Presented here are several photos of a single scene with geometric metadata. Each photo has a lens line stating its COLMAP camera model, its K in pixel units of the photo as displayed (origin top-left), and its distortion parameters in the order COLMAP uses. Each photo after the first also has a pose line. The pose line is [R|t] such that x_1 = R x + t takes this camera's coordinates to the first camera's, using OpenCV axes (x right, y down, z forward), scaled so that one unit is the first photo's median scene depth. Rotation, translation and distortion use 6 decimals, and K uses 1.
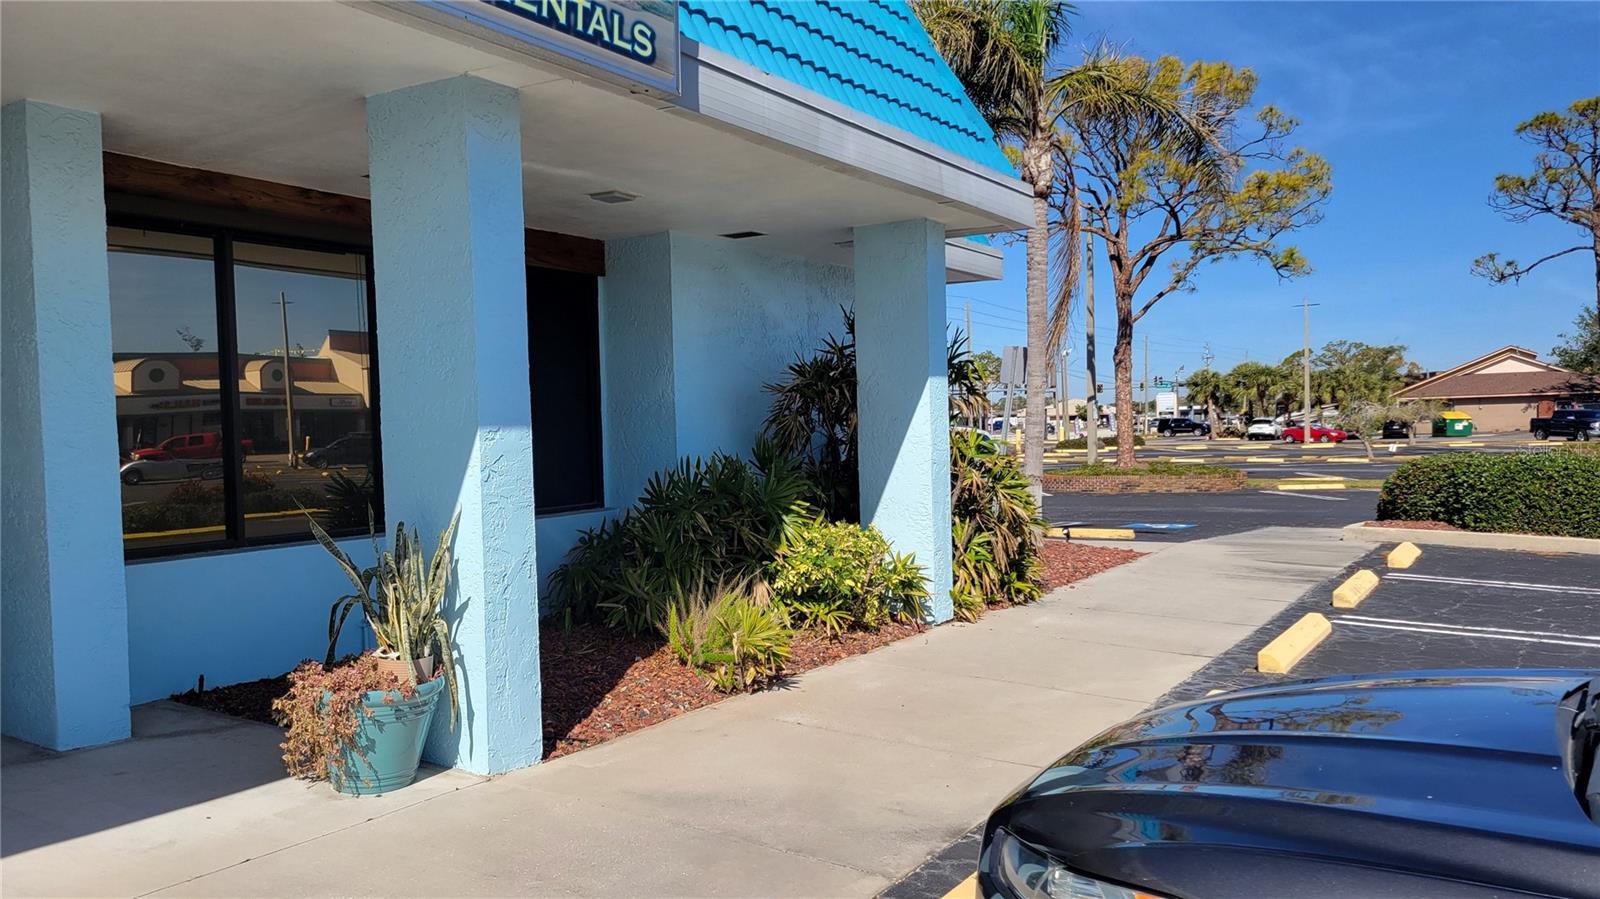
lens RADIAL K [[1194.2, 0, 784.5], [0, 1194.2, 460.5], [0, 0, 1]] dist [0.052242, -0.021782]
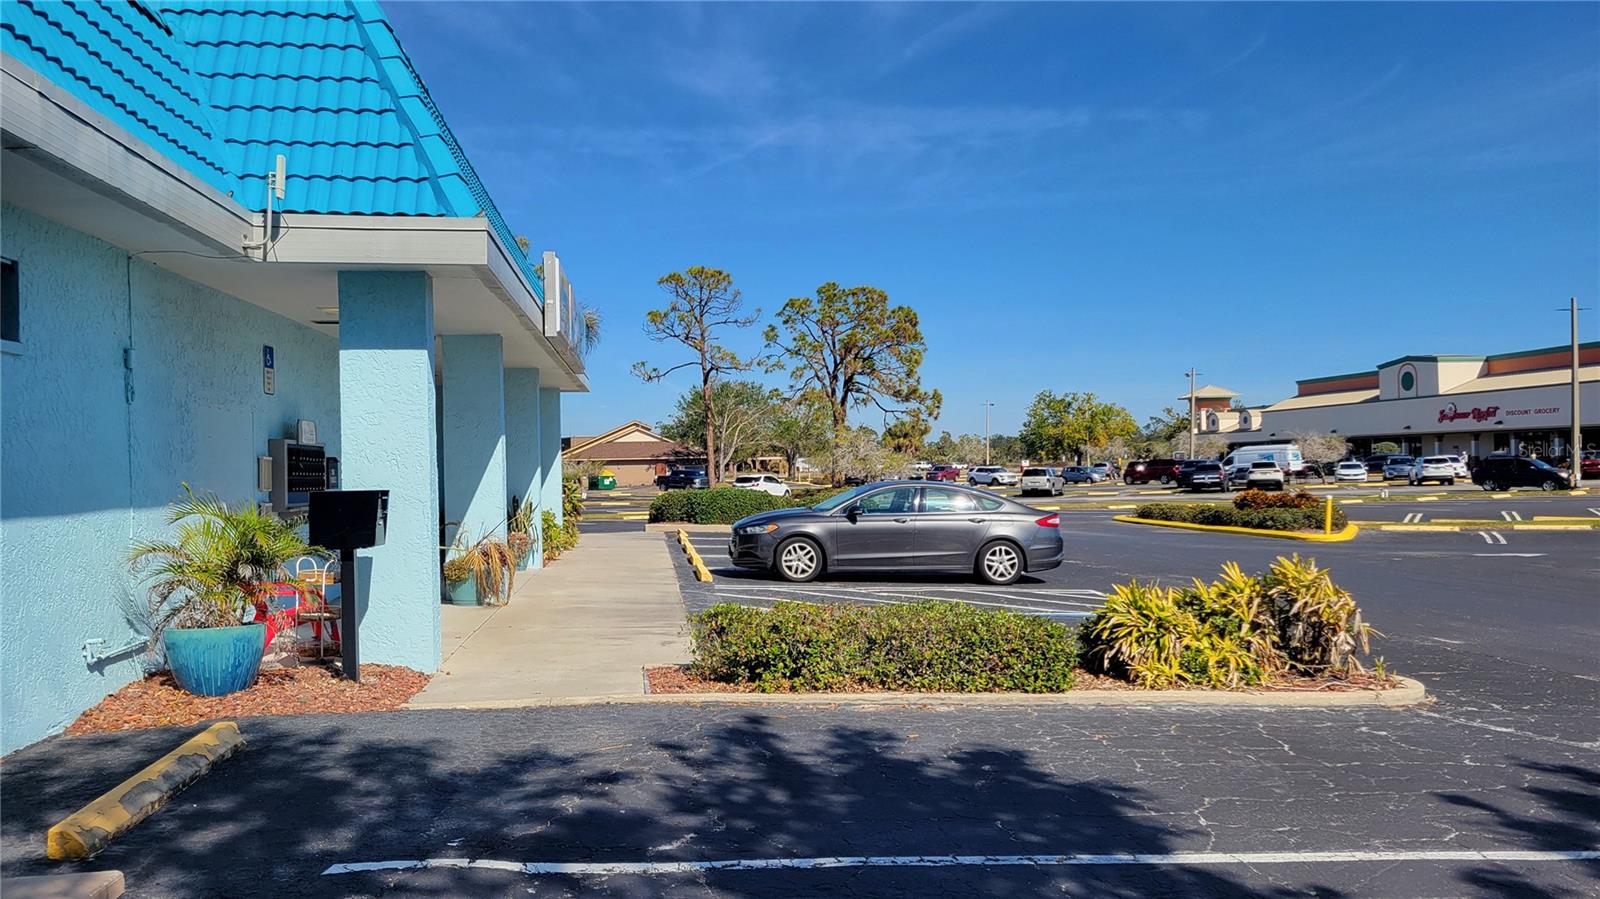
lens RADIAL K [[1194.2, 0, 785.7], [0, 1194.2, 460.2], [0, 0, 1]] dist [0.052242, -0.021782]
pose [[0.775314, 0.025712, 0.631053, -0.119637], [0.002345, 0.999047, -0.043587, 0.006550], [-0.631572, 0.035273, 0.774514, -0.136590]]
